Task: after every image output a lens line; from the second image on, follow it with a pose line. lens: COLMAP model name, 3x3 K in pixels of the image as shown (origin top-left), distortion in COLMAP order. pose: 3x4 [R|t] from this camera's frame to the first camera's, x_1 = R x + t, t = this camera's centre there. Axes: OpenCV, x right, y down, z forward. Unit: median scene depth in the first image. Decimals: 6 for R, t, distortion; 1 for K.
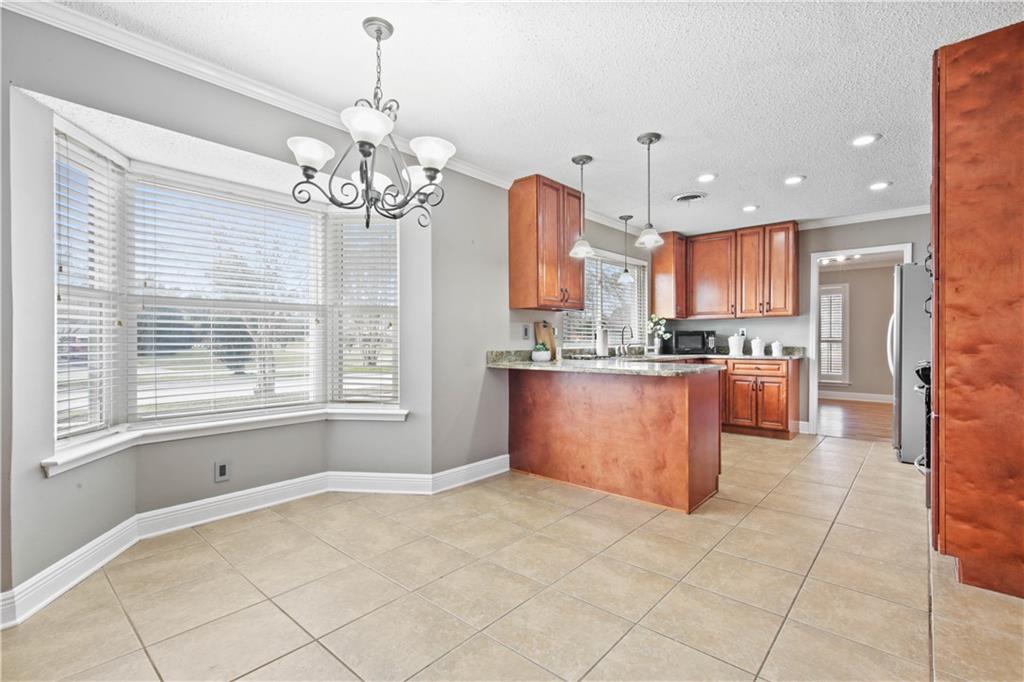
lens RADIAL K [[464.5, 0, 512.0], [0, 464.5, 341.0], [0, 0, 1]] dist [-0.000197, -0.000041]
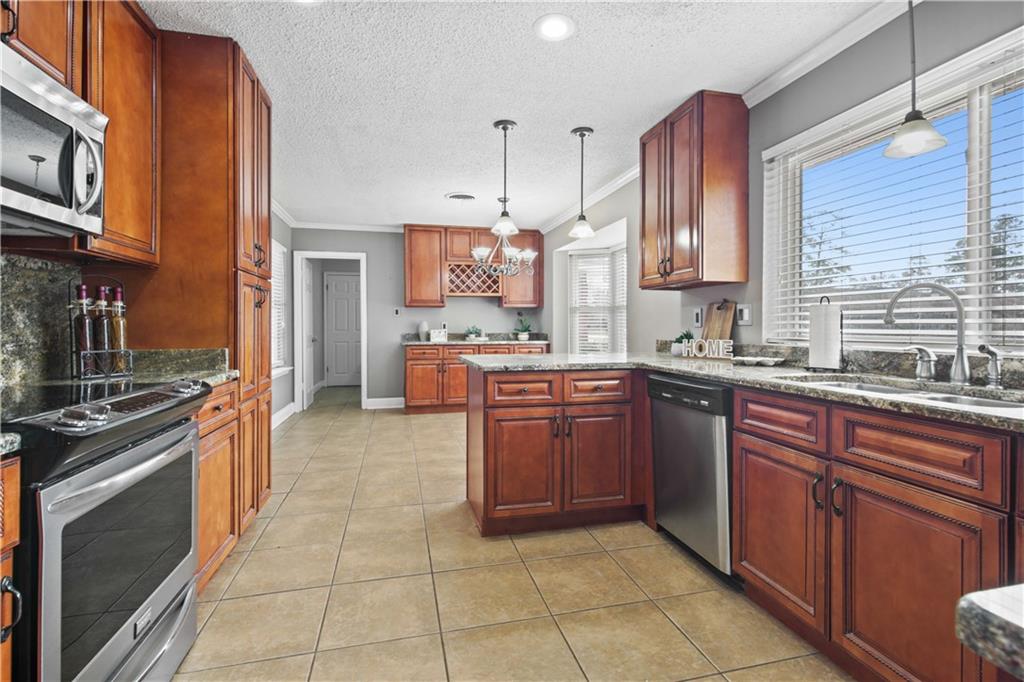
lens RADIAL K [[476.6, 0, 520.6], [0, 476.6, 329.9], [0, 0, 1]] dist [0.003450, 0.000480]
pose [[-0.555870, 0.004911, -0.831255, 0.862806], [-0.001812, 0.999973, 0.007120, -0.005022], [0.831267, 0.005464, -0.555846, 1.224872]]
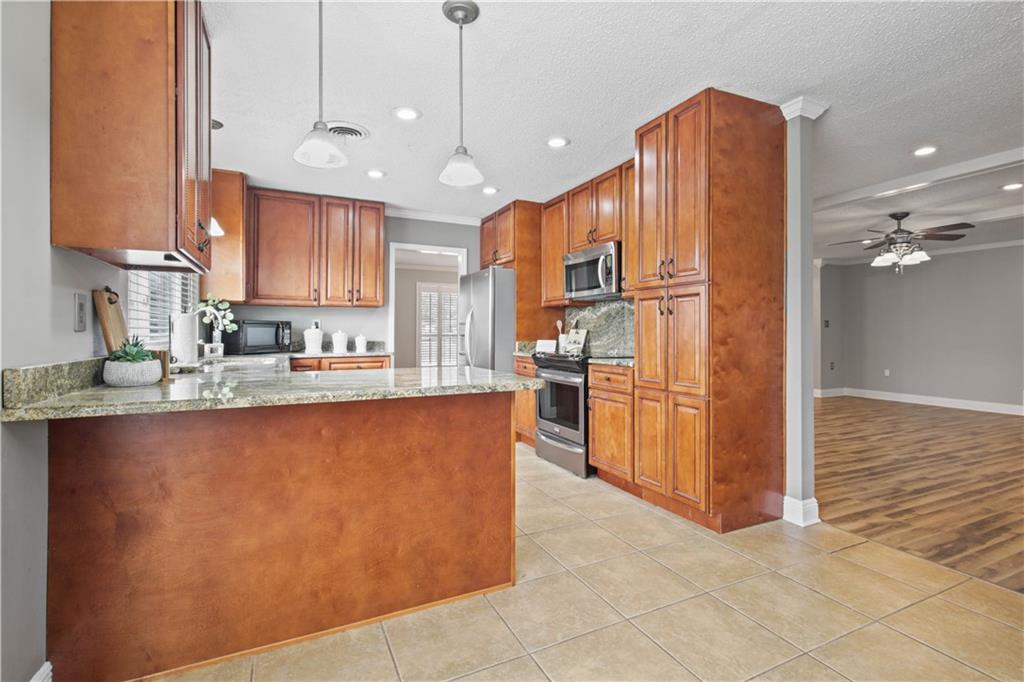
lens RADIAL K [[476.6, 0, 520.6], [0, 476.6, 329.9], [0, 0, 1]] dist [0.003450, 0.000480]
pose [[0.379368, 0.008465, 0.925207, -0.204257], [0.000304, 0.999957, -0.009273, -0.001289], [-0.925246, 0.003800, 0.379349, 0.525280]]
